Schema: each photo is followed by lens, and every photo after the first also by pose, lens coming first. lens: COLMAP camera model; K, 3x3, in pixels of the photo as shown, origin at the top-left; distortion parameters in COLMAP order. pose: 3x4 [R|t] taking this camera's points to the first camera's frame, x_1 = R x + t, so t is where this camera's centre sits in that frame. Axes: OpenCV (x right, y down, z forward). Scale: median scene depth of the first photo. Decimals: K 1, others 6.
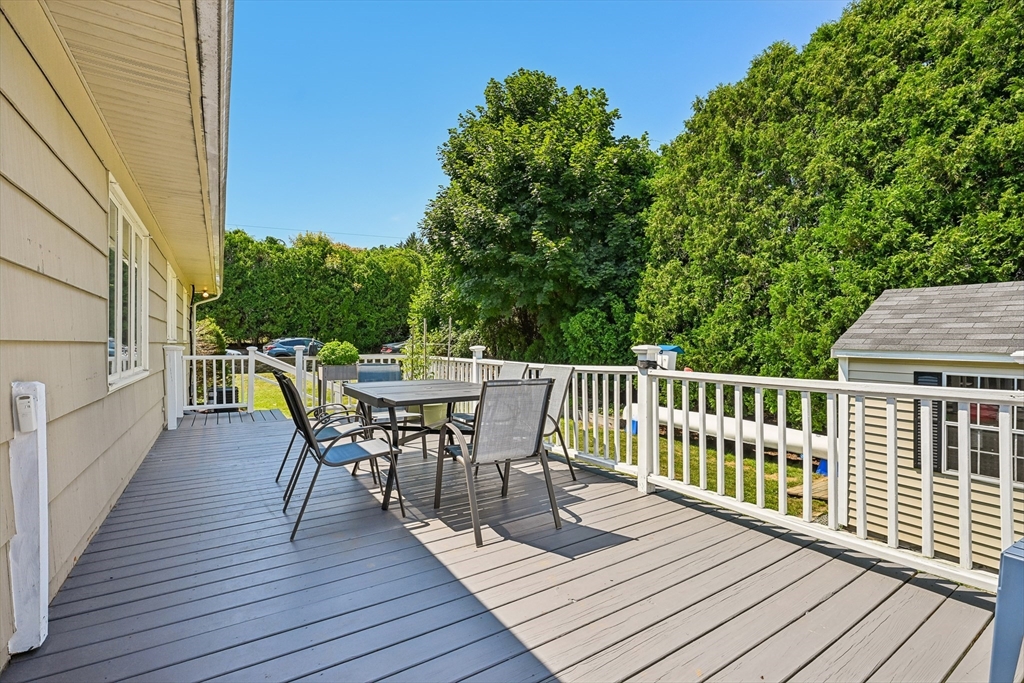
lens RADIAL K [[449.9, 0, 519.6], [0, 449.9, 344.3], [0, 0, 1]] dist [0.012967, 0.000456]
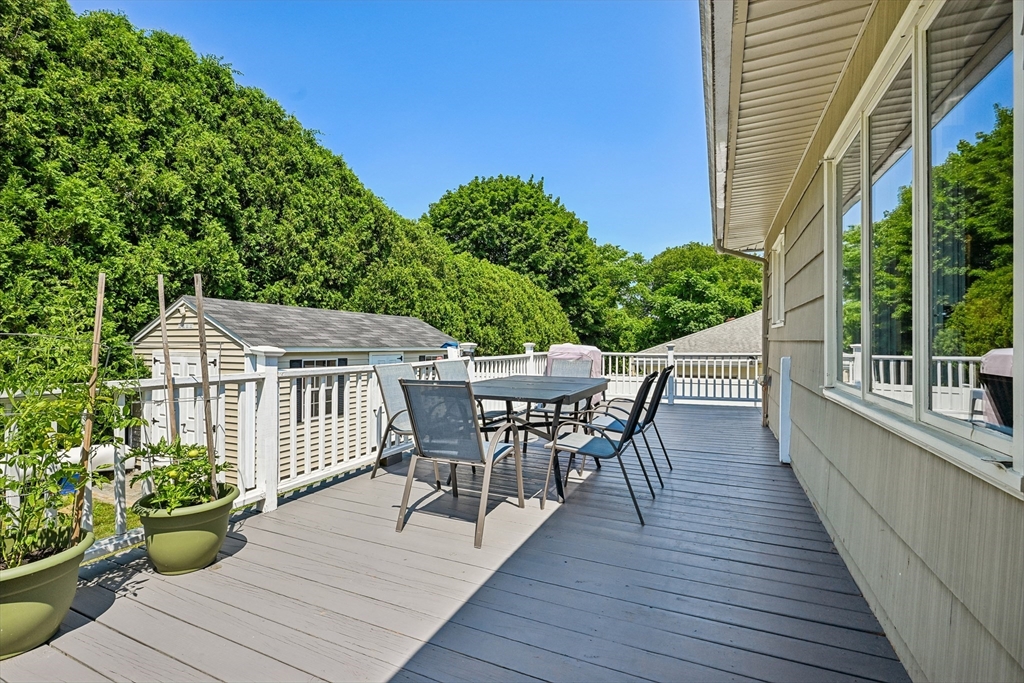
lens RADIAL K [[449.9, 0, 510.4], [0, 449.9, 339.5], [0, 0, 1]] dist [0.012967, 0.000456]
pose [[-0.518378, 0.006820, 0.855125, -0.855495], [-0.005688, 0.999919, -0.011423, 0.005008], [-0.855133, -0.010786, -0.518297, 1.244673]]
